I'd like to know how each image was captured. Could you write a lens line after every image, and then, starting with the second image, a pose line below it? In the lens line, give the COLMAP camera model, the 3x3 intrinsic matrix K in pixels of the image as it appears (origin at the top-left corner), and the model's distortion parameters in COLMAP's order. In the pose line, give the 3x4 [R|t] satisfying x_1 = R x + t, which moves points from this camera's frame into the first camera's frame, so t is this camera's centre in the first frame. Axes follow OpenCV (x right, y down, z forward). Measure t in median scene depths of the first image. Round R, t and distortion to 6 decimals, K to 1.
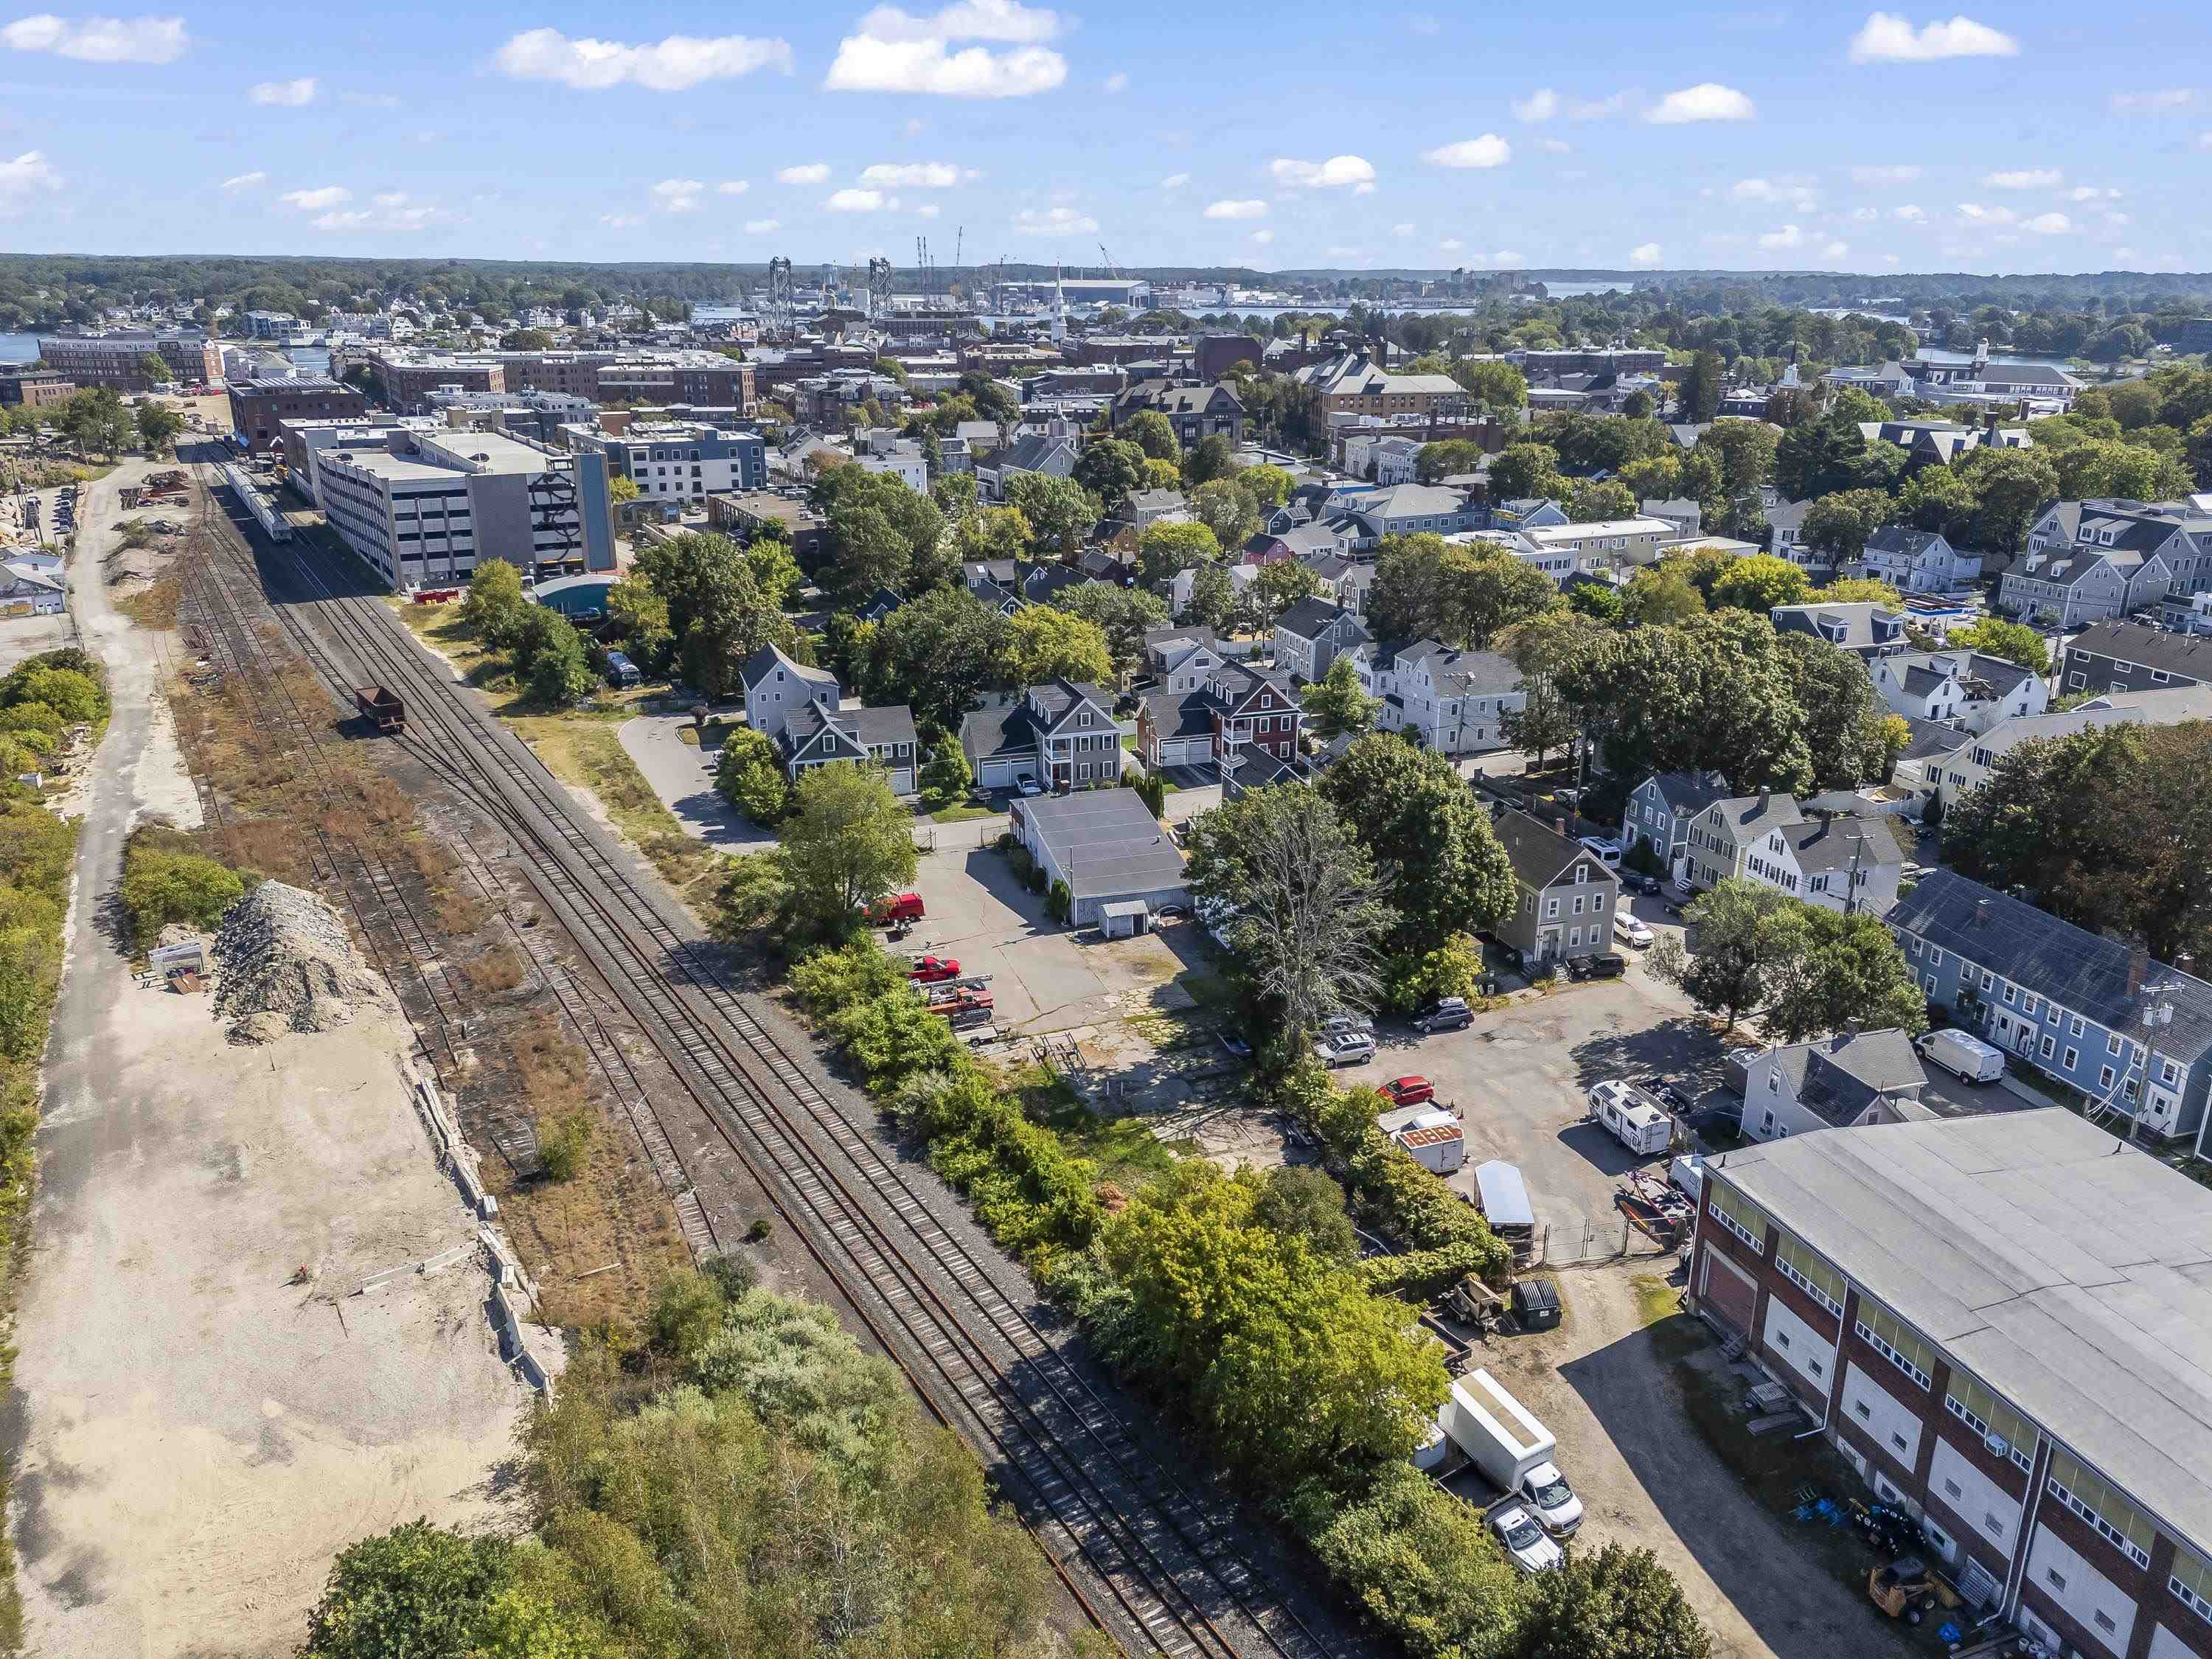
lens RADIAL K [[1646.0, 0, 1098.8], [0, 1646.0, 825.8], [0, 0, 1]] dist [0.113618, -0.150943]
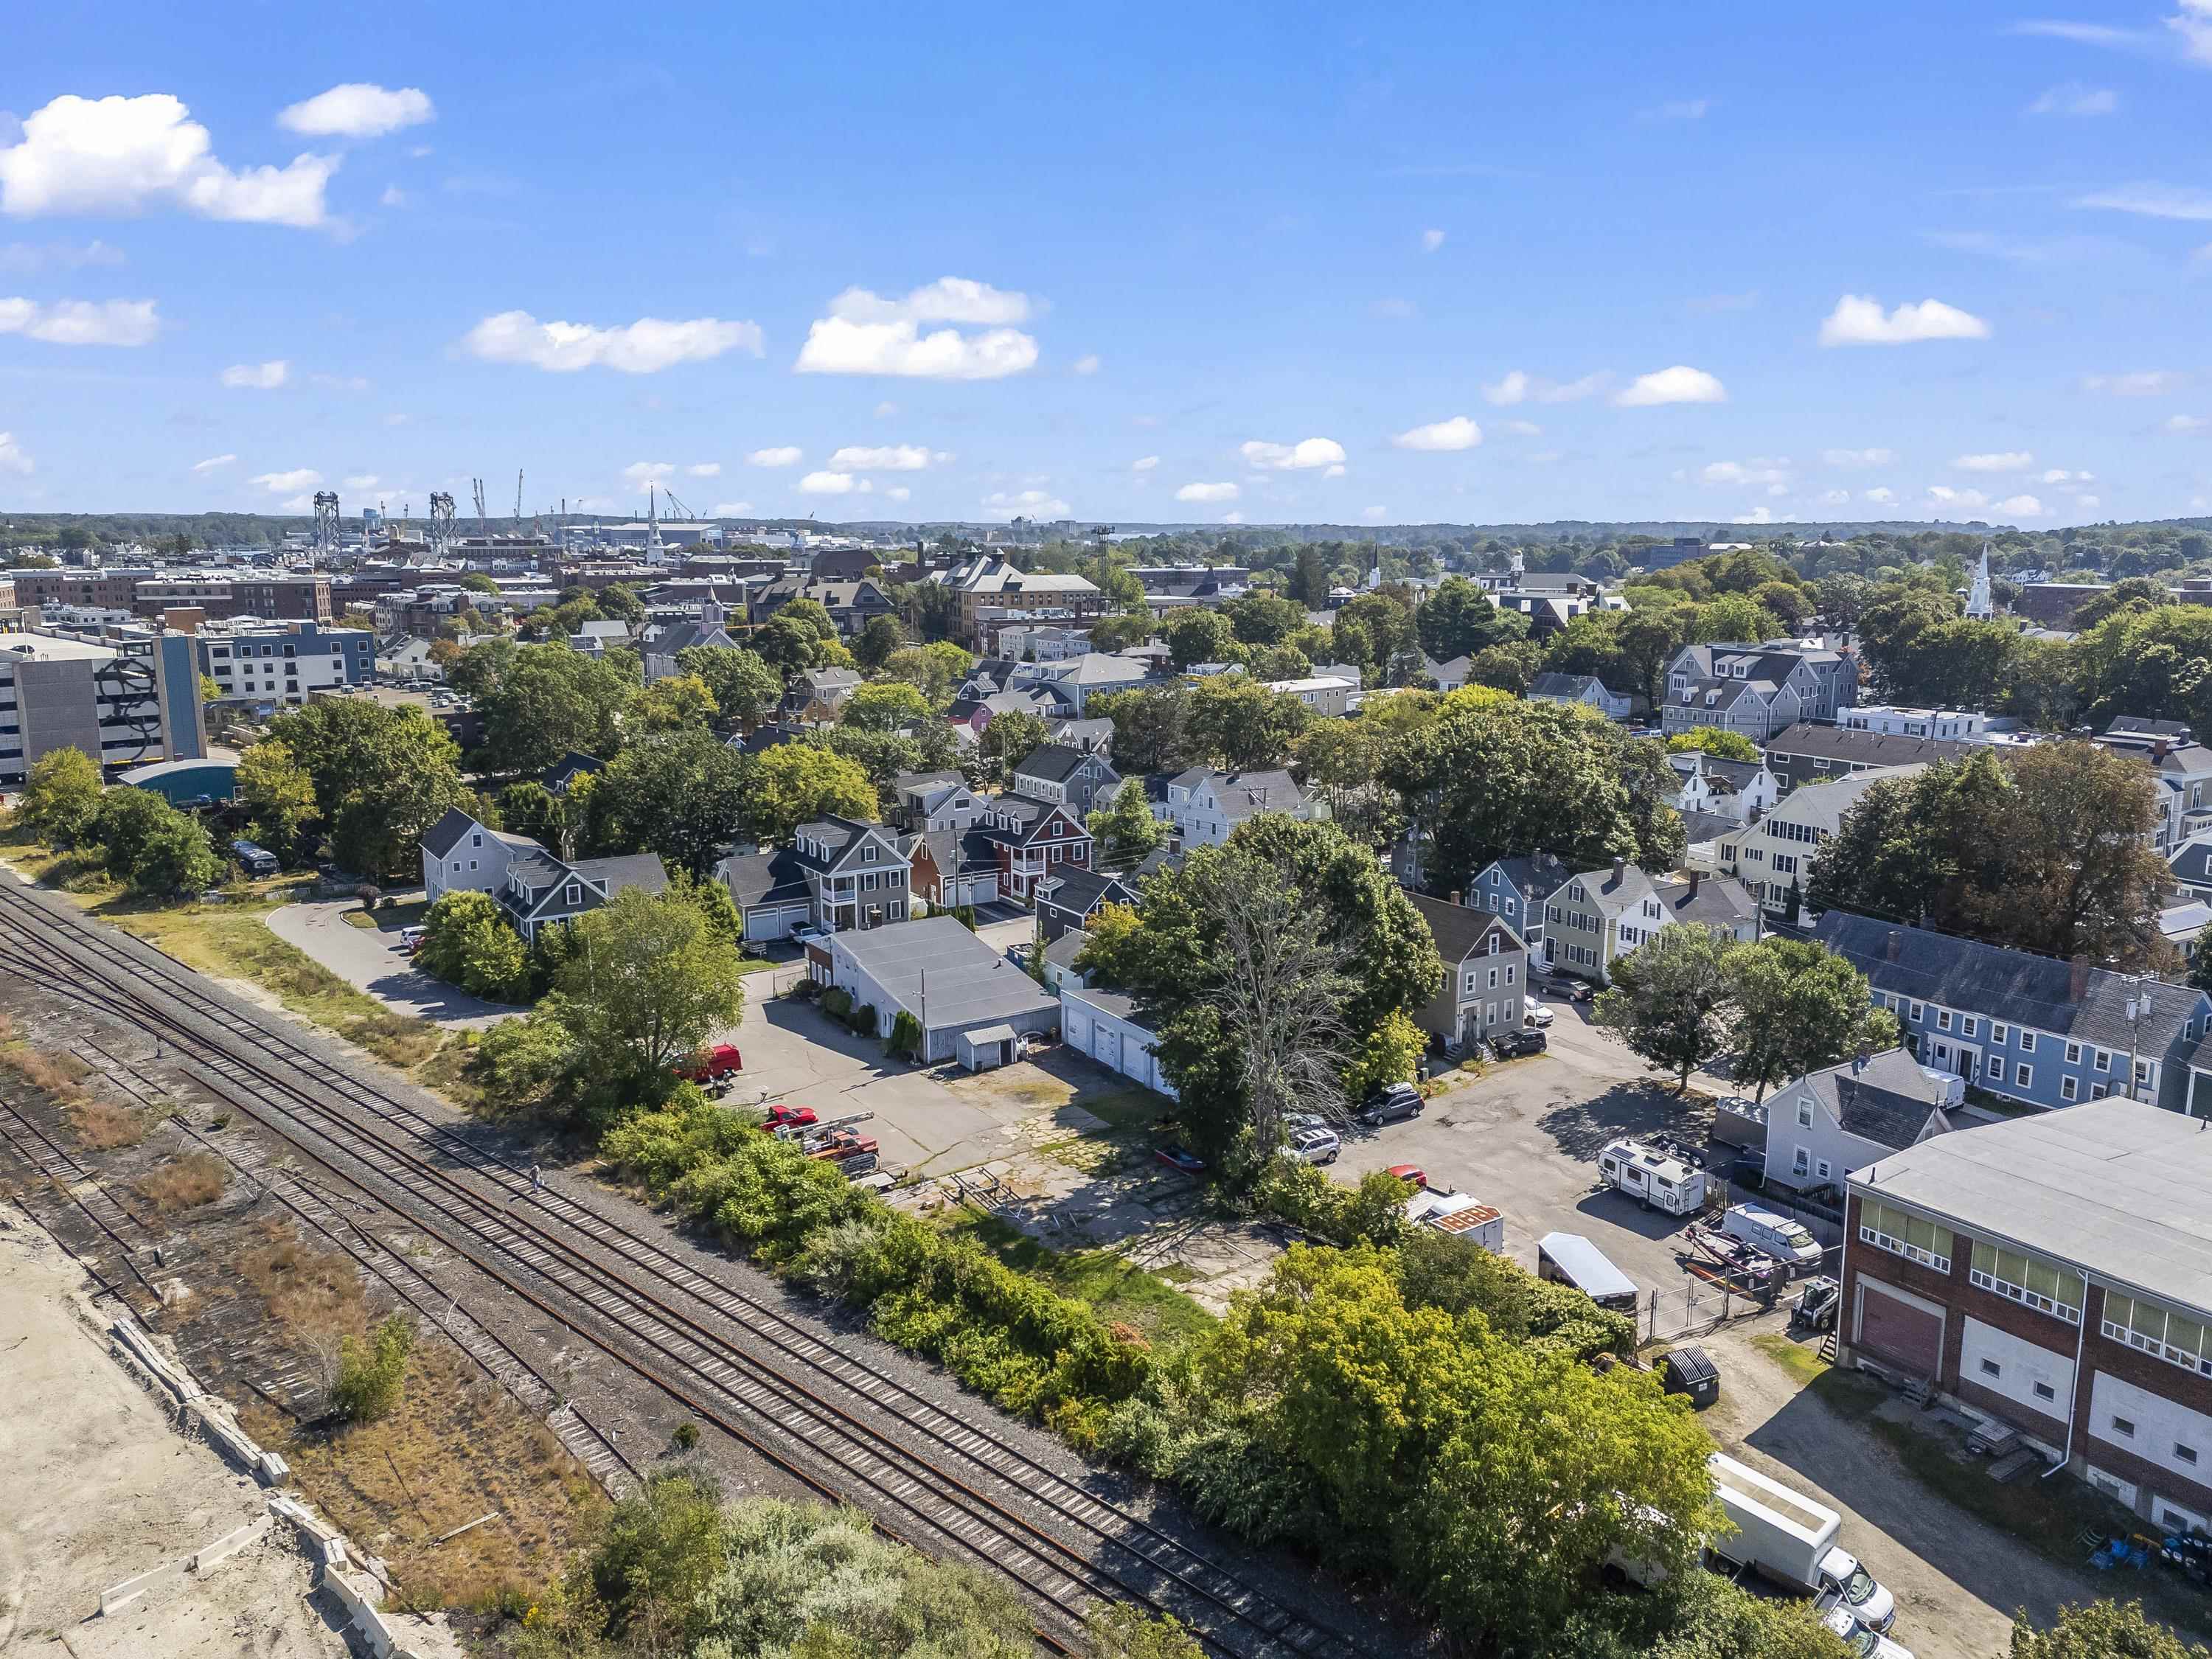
lens RADIAL K [[1628.9, 0, 1066.6], [0, 1628.9, 840.6], [0, 0, 1]] dist [0.074788, -0.057982]
pose [[0.964893, -0.049817, 0.257874, -0.161630], [0.087814, 0.986532, -0.137994, 0.071962], [-0.247527, 0.155795, 0.956273, 0.160546]]
